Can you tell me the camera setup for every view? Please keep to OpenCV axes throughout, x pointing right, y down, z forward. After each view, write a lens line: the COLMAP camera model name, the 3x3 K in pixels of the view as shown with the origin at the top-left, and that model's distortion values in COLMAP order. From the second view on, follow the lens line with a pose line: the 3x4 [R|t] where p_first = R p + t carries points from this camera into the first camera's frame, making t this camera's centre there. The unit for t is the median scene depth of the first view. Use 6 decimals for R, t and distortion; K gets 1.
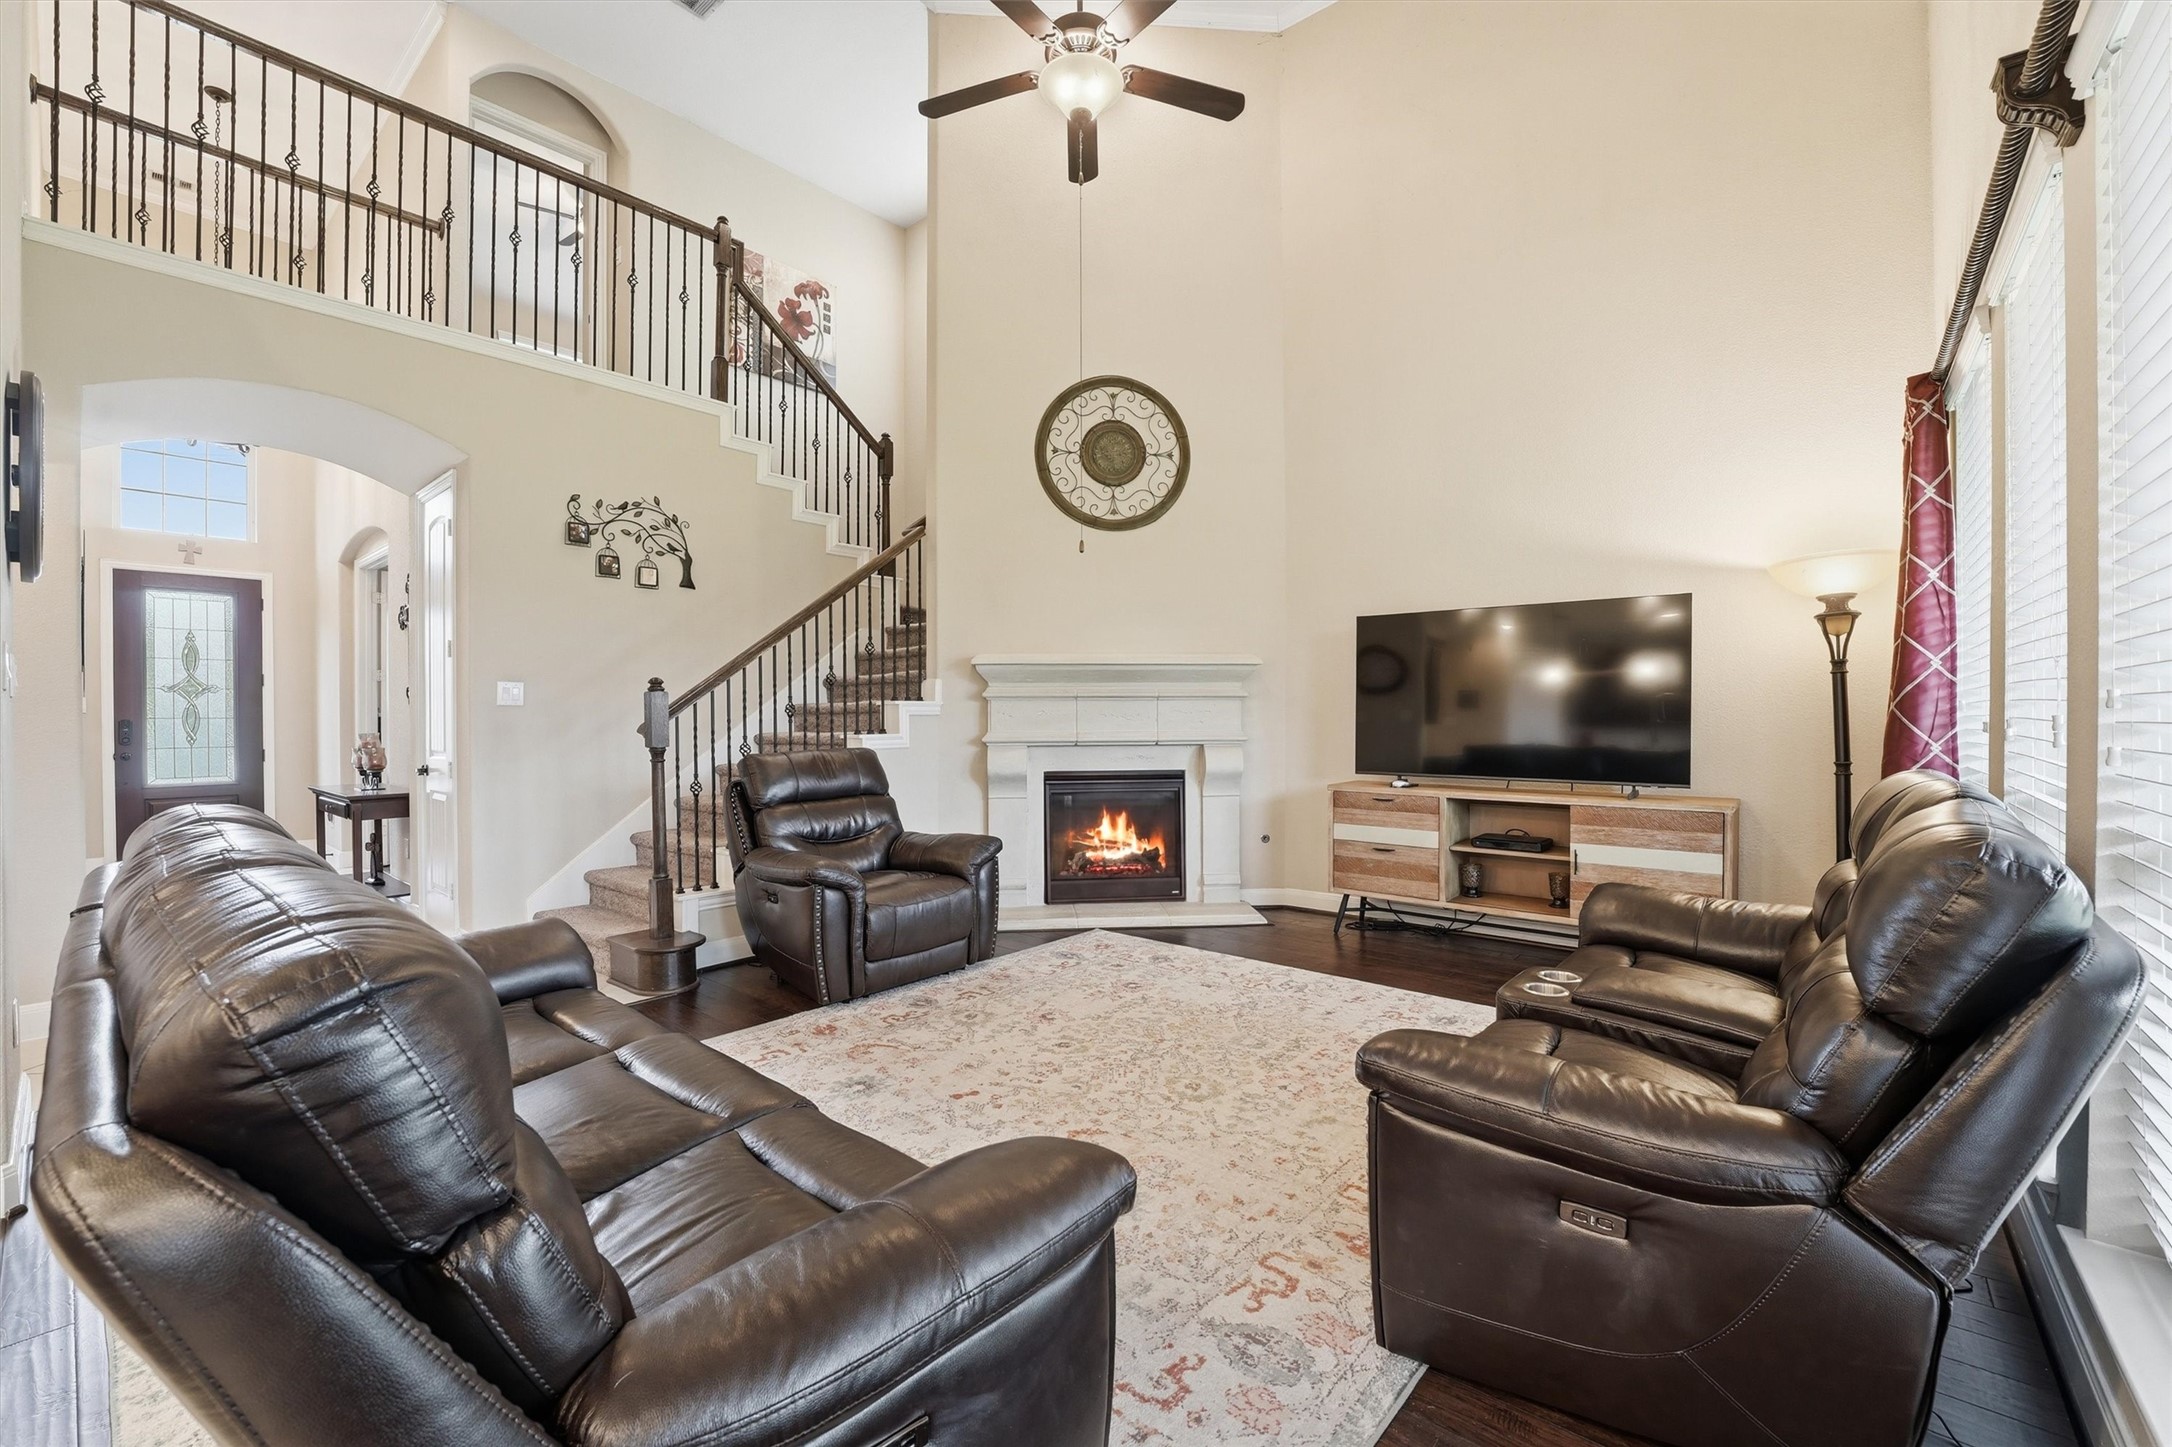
lens RADIAL K [[896.6, 0, 1096.9], [0, 896.6, 715.1], [0, 0, 1]] dist [-0.032252, -0.000104]
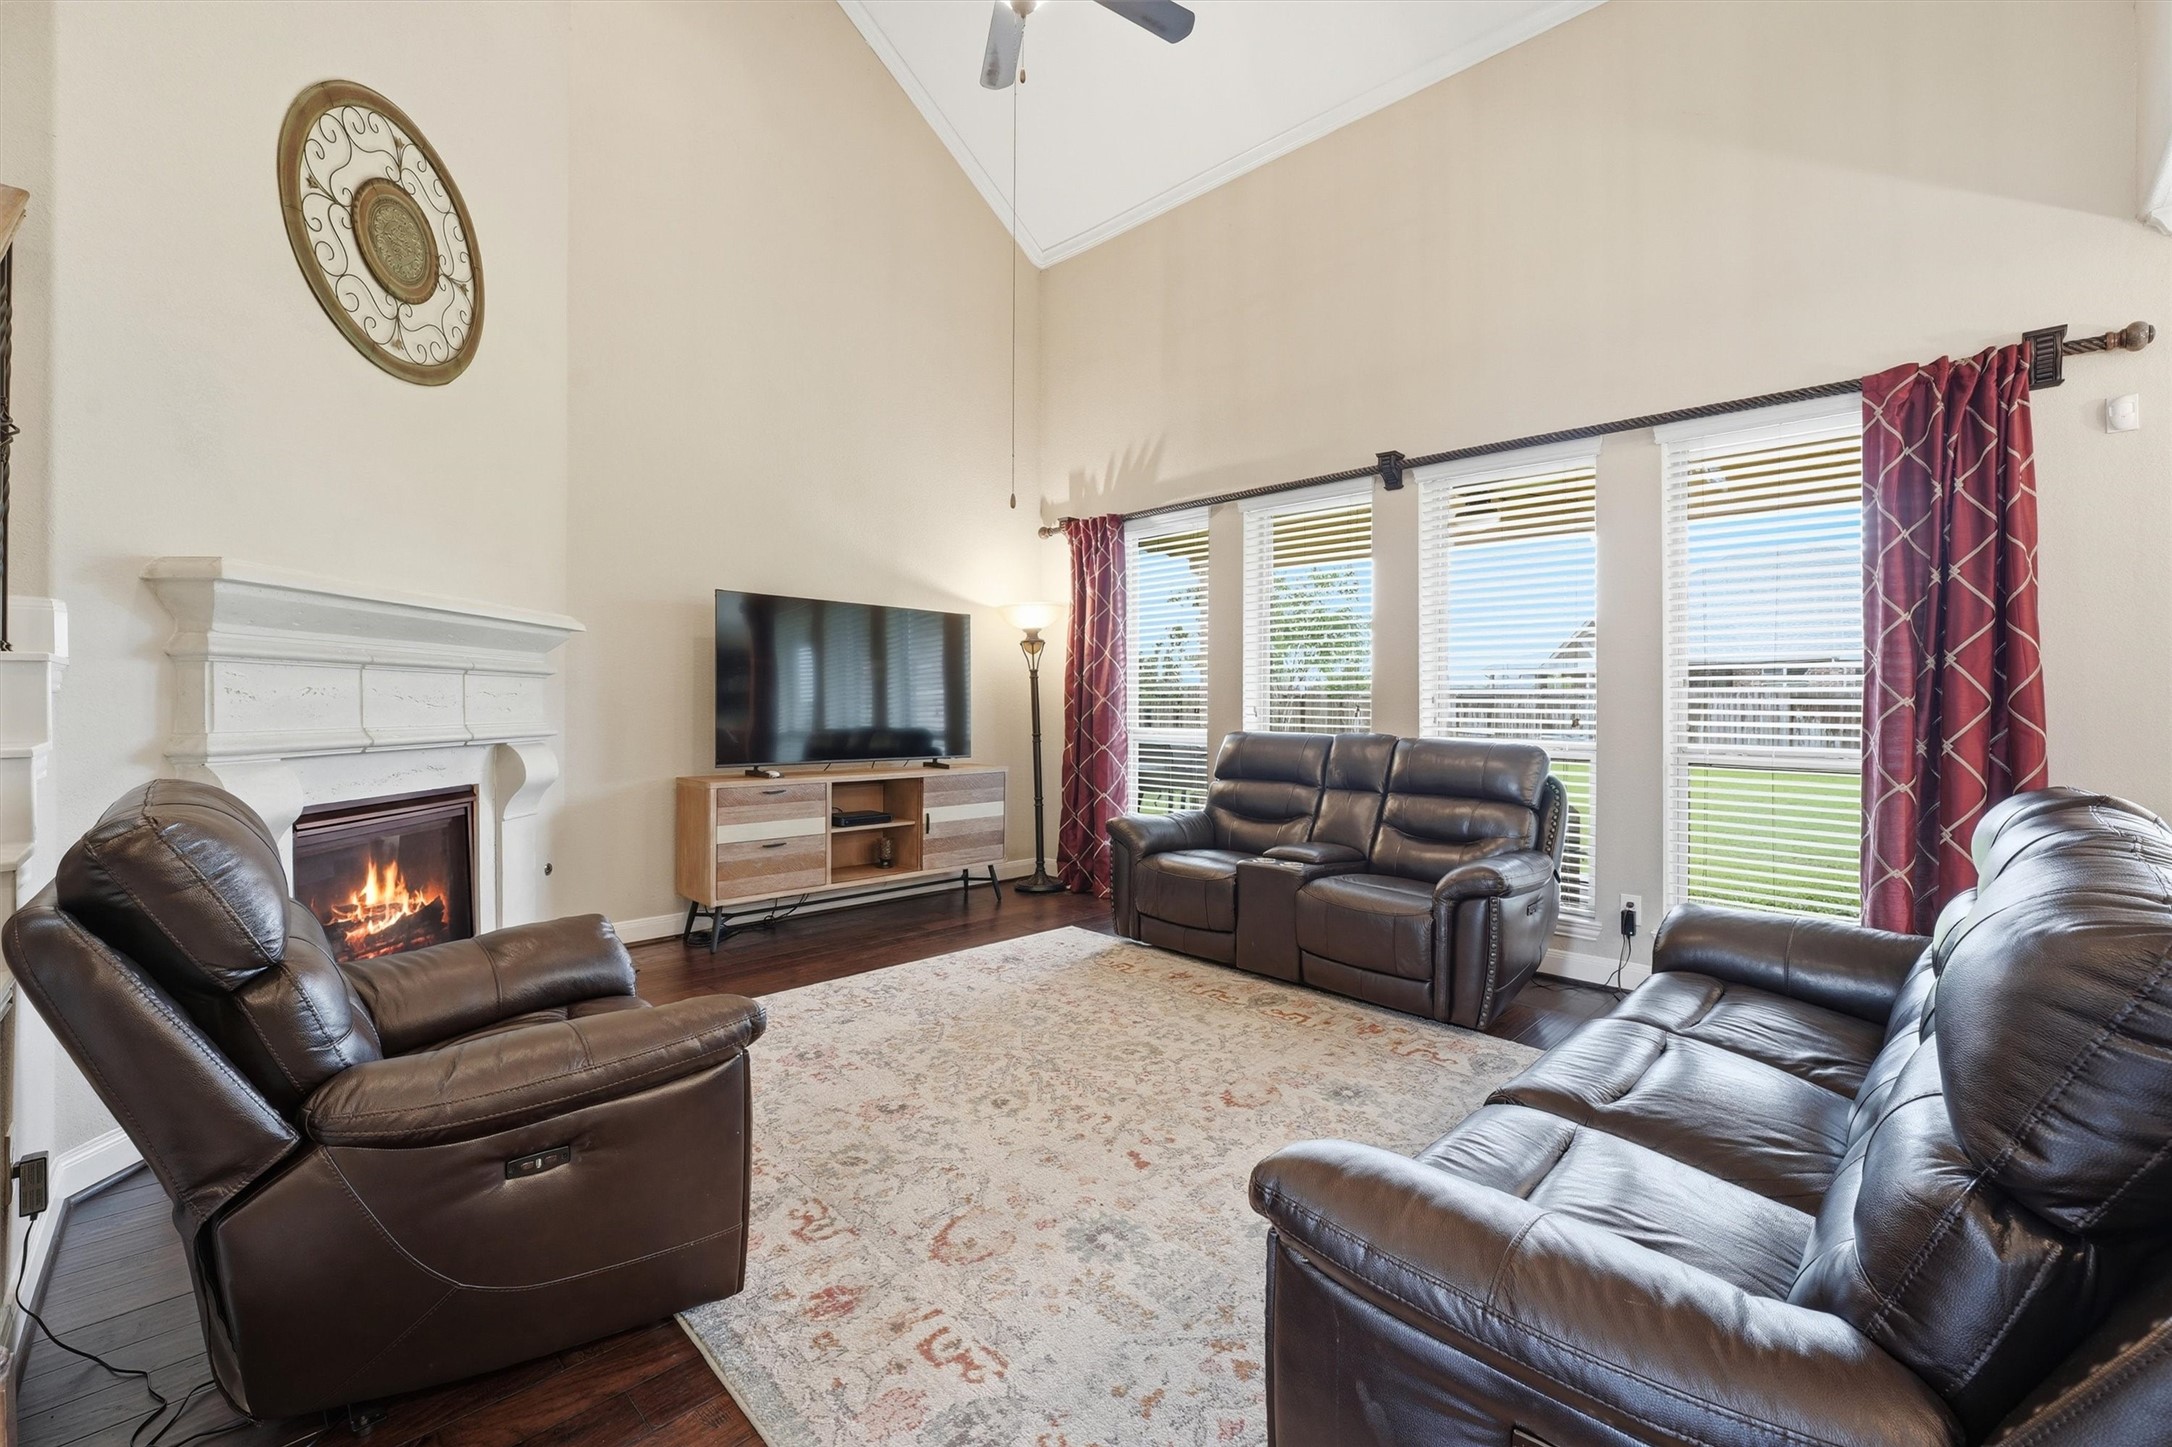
lens RADIAL K [[896.6, 0, 1096.9], [0, 896.6, 715.1], [0, 0, 1]] dist [-0.032252, -0.000104]
pose [[0.080364, -0.007586, 0.996737, -0.764185], [-0.004484, 0.999958, 0.007972, 0.006571], [-0.996756, -0.005110, 0.080326, 0.768810]]
